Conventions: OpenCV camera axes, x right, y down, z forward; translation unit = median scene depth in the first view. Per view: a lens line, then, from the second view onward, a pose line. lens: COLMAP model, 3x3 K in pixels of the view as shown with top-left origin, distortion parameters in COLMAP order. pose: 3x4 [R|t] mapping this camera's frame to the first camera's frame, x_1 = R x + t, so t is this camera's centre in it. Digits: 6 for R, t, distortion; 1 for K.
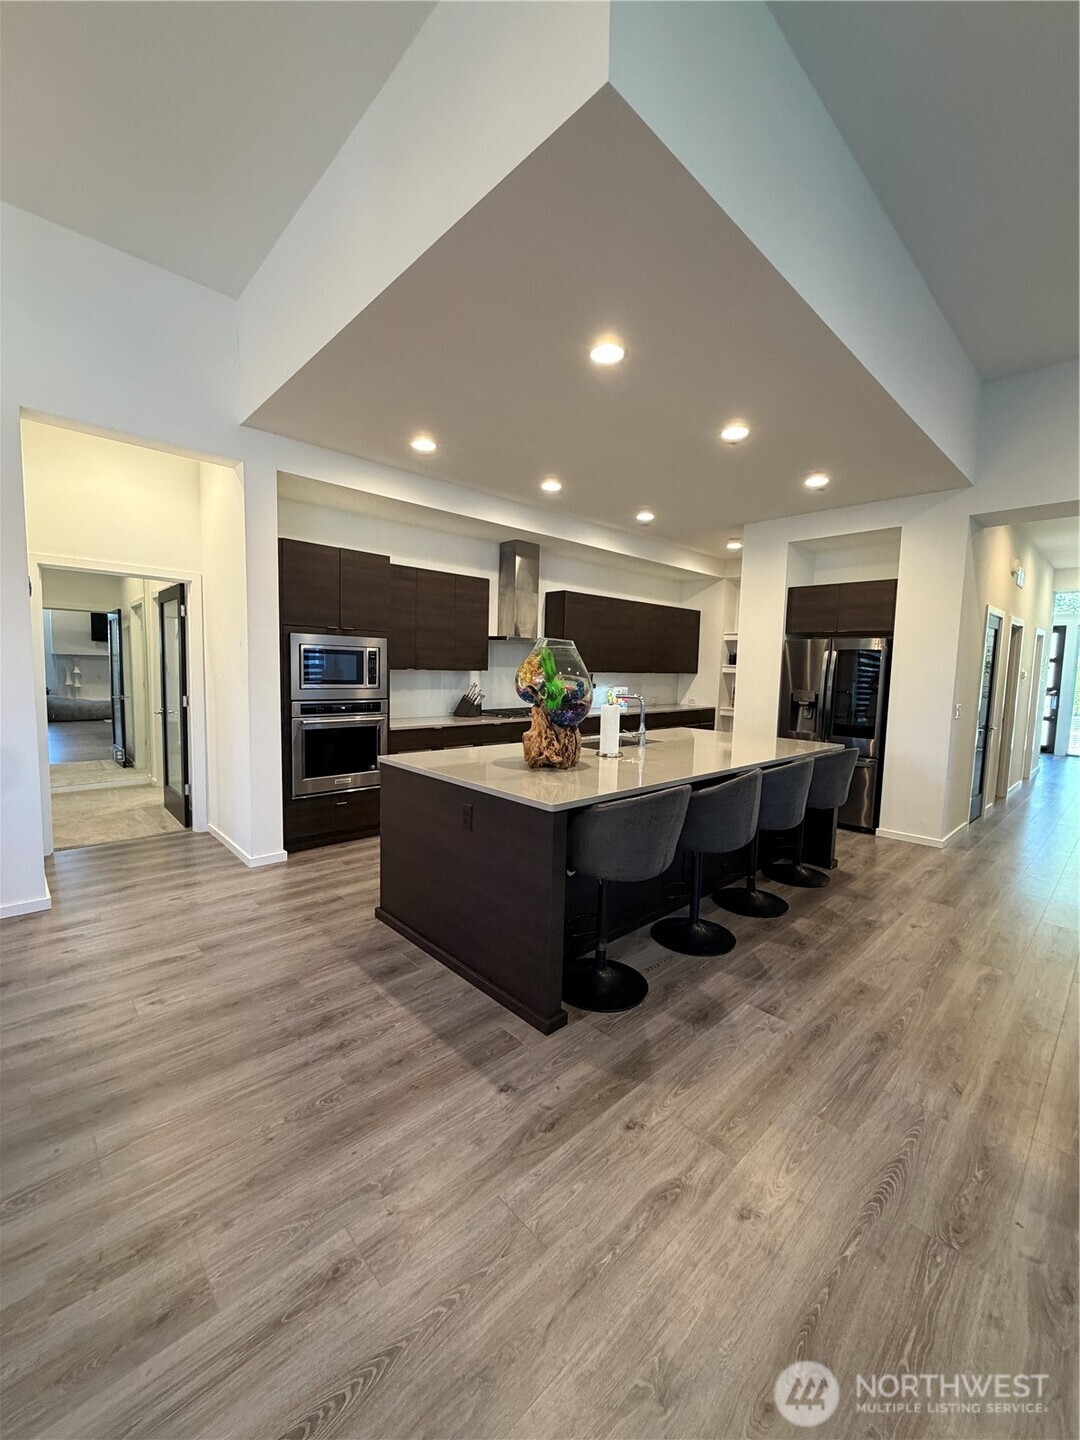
lens RADIAL K [[574.2, 0, 539.3], [0, 574.2, 717.3], [0, 0, 1]] dist [0.000103, 0.000584]
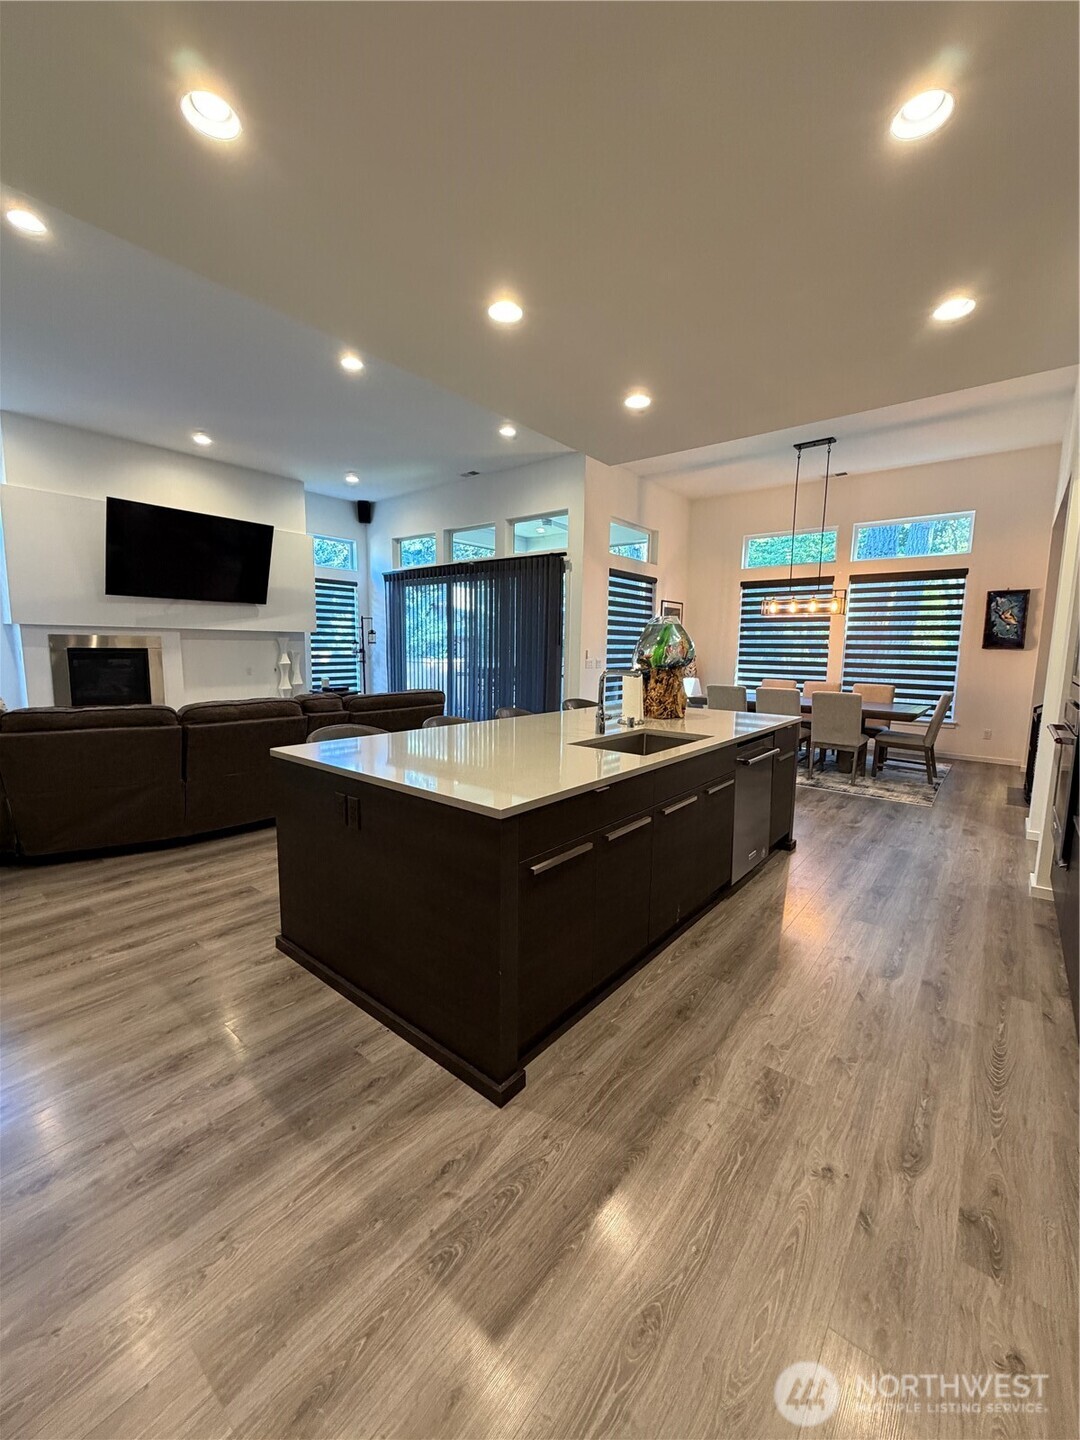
lens RADIAL K [[574.2, 0, 543.1], [0, 574.2, 716.4], [0, 0, 1]] dist [0.000103, 0.000584]
pose [[-0.990119, -0.024255, -0.138113, 0.356729], [-0.052246, 0.977820, 0.202826, -0.126233], [0.130130, 0.208038, -0.969426, 1.698470]]
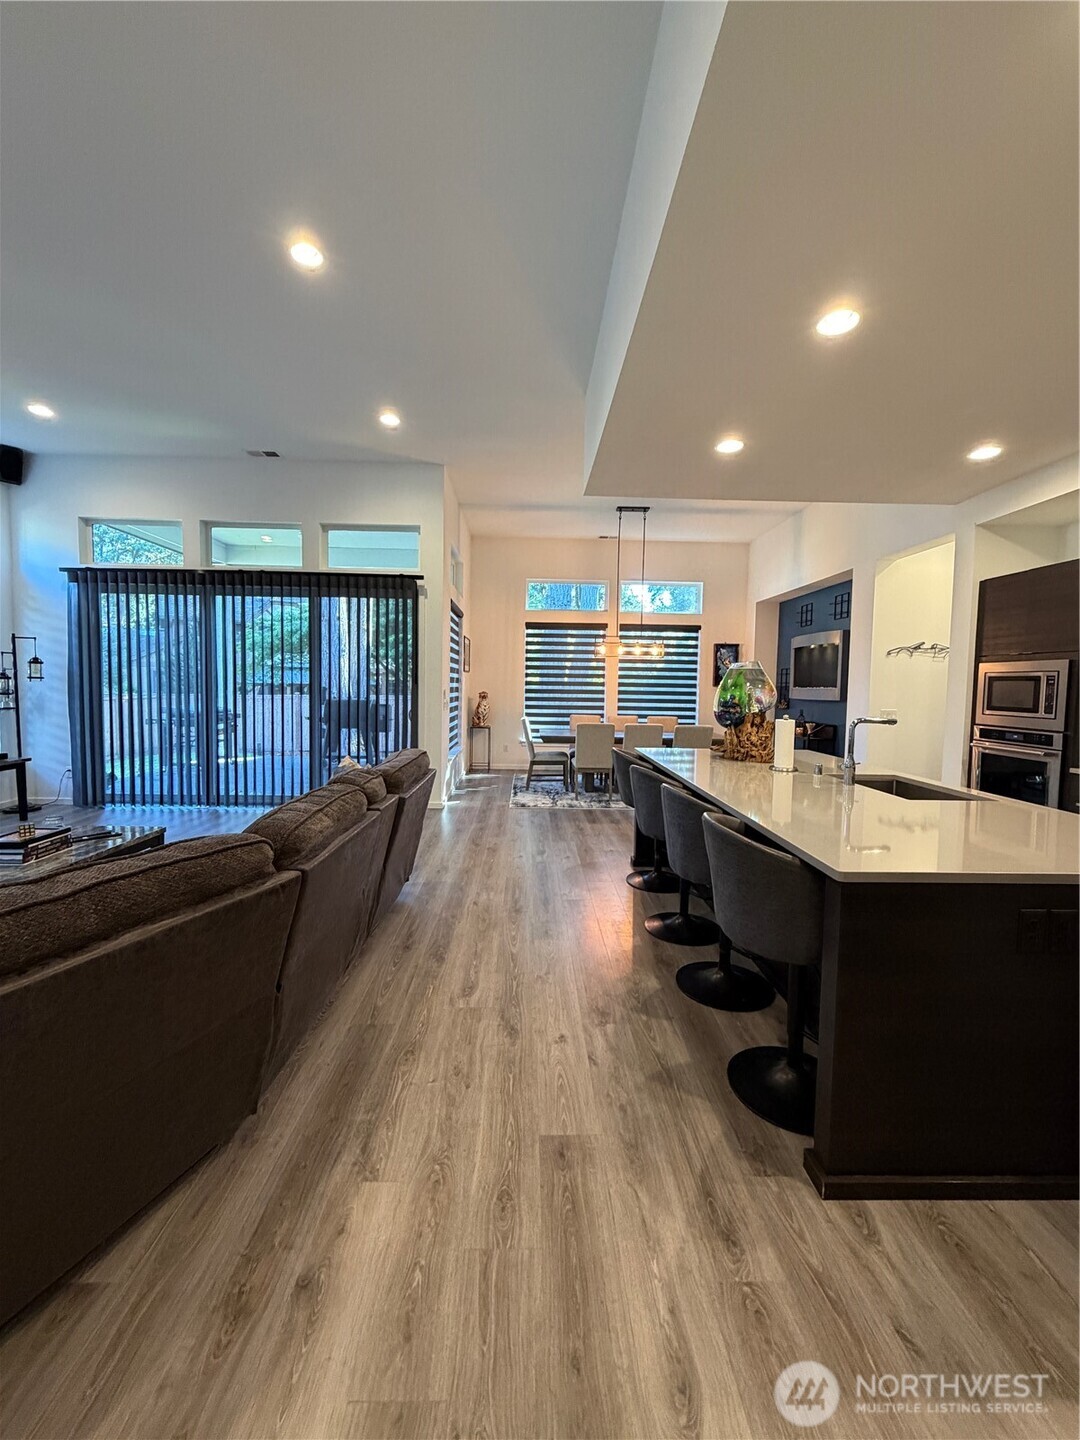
lens RADIAL K [[574.2, 0, 546.0], [0, 574.2, 713.3], [0, 0, 1]] dist [0.000103, 0.000584]
pose [[-0.662795, -0.001202, -0.748800, 0.982730], [-0.098610, 0.991430, 0.085692, -0.066445], [0.742279, 0.130635, -0.657233, 1.154538]]
